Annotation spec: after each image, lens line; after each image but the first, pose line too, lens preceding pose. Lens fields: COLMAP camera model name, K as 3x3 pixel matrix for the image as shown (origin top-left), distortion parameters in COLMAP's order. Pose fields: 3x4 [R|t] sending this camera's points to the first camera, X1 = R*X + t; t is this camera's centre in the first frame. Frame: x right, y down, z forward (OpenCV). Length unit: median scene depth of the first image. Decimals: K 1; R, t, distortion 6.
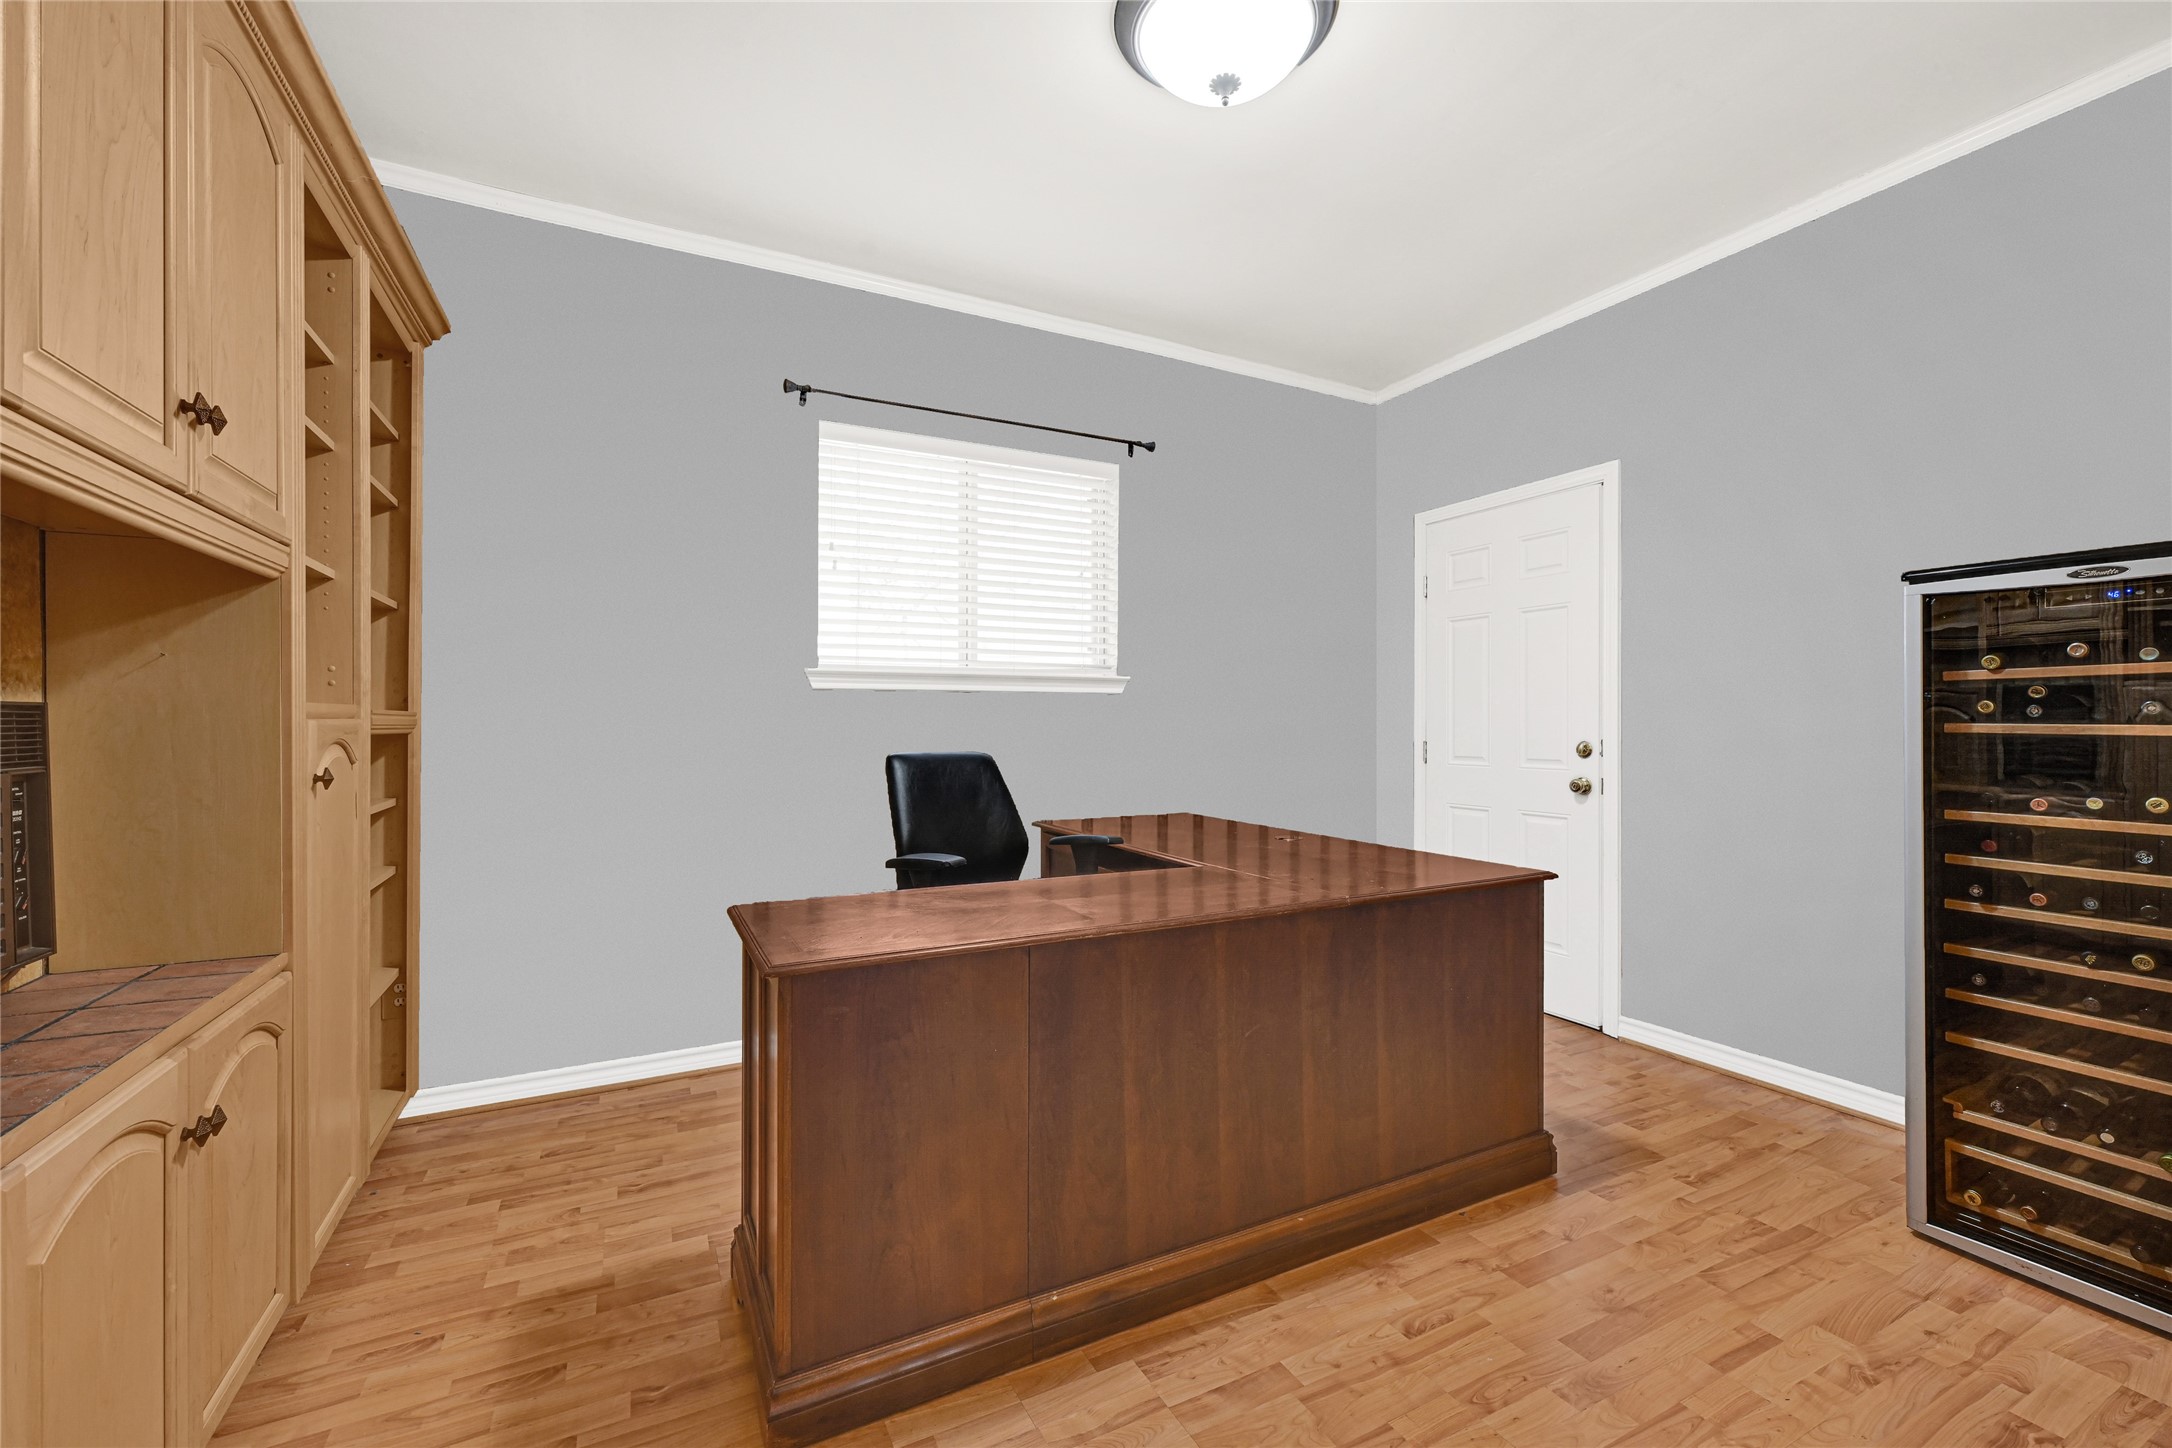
lens RADIAL K [[891.3, 0, 1077.9], [0, 891.3, 726.9], [0, 0, 1]] dist [-0.011308, -0.000164]
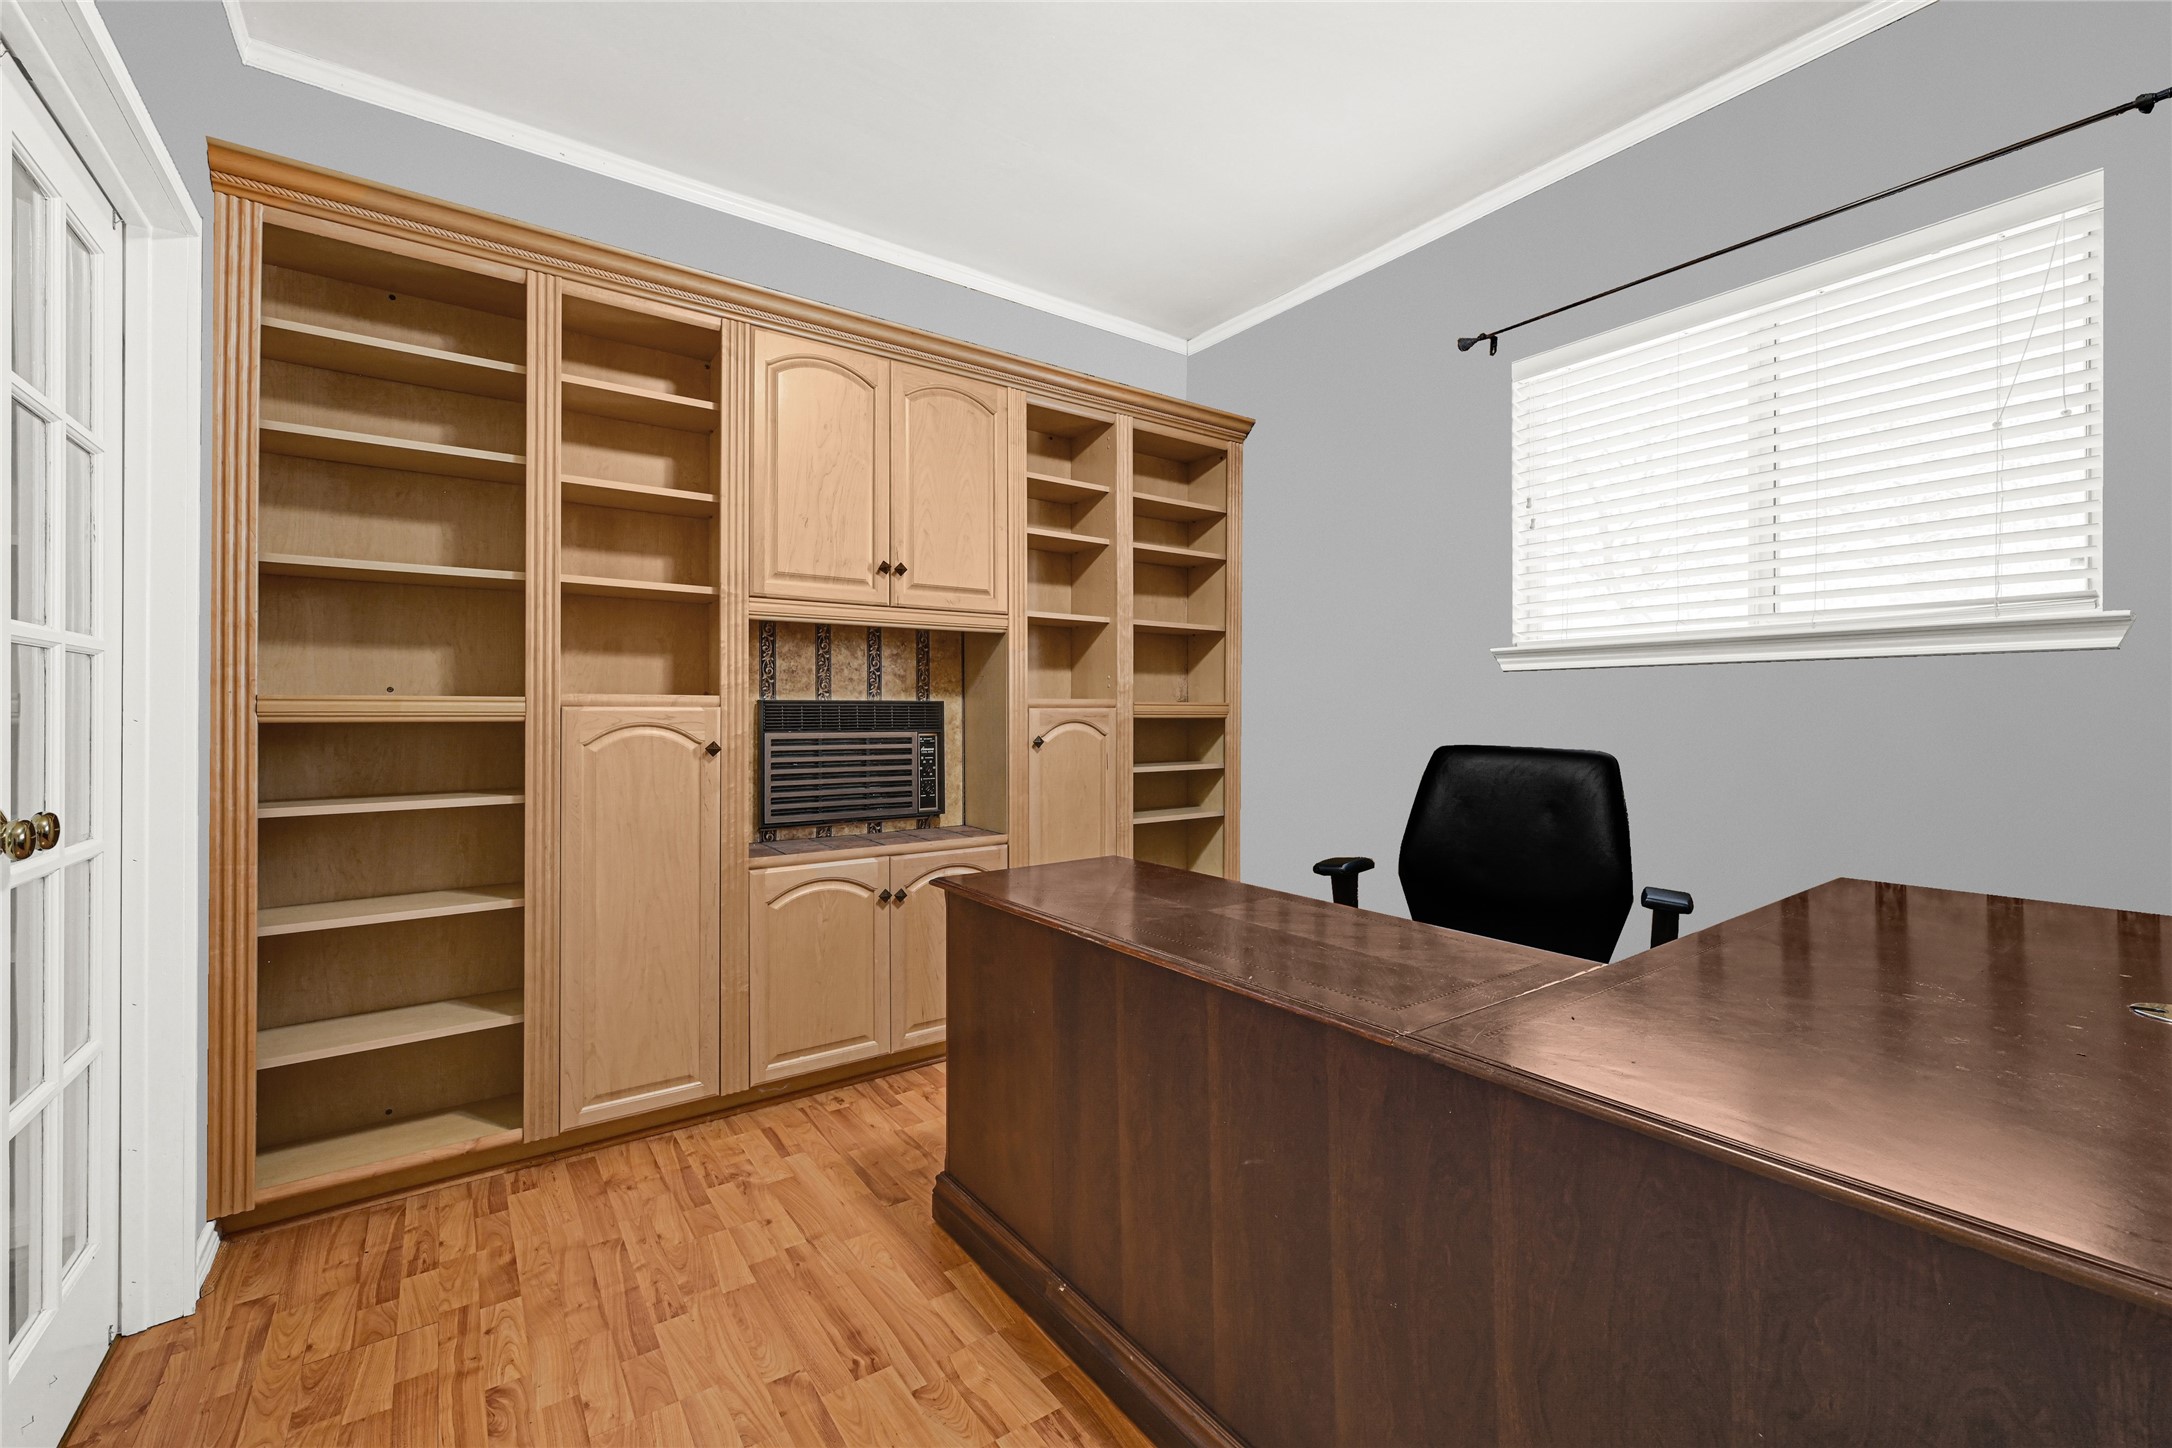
lens RADIAL K [[883.9, 0, 1078.1], [0, 883.9, 710.8], [0, 0, 1]] dist [-0.000874, -0.000034]
pose [[0.147393, -0.000752, -0.989078, 0.812713], [-0.003746, 0.999992, -0.001318, -0.001966], [0.989071, 0.003899, 0.147389, 0.739573]]
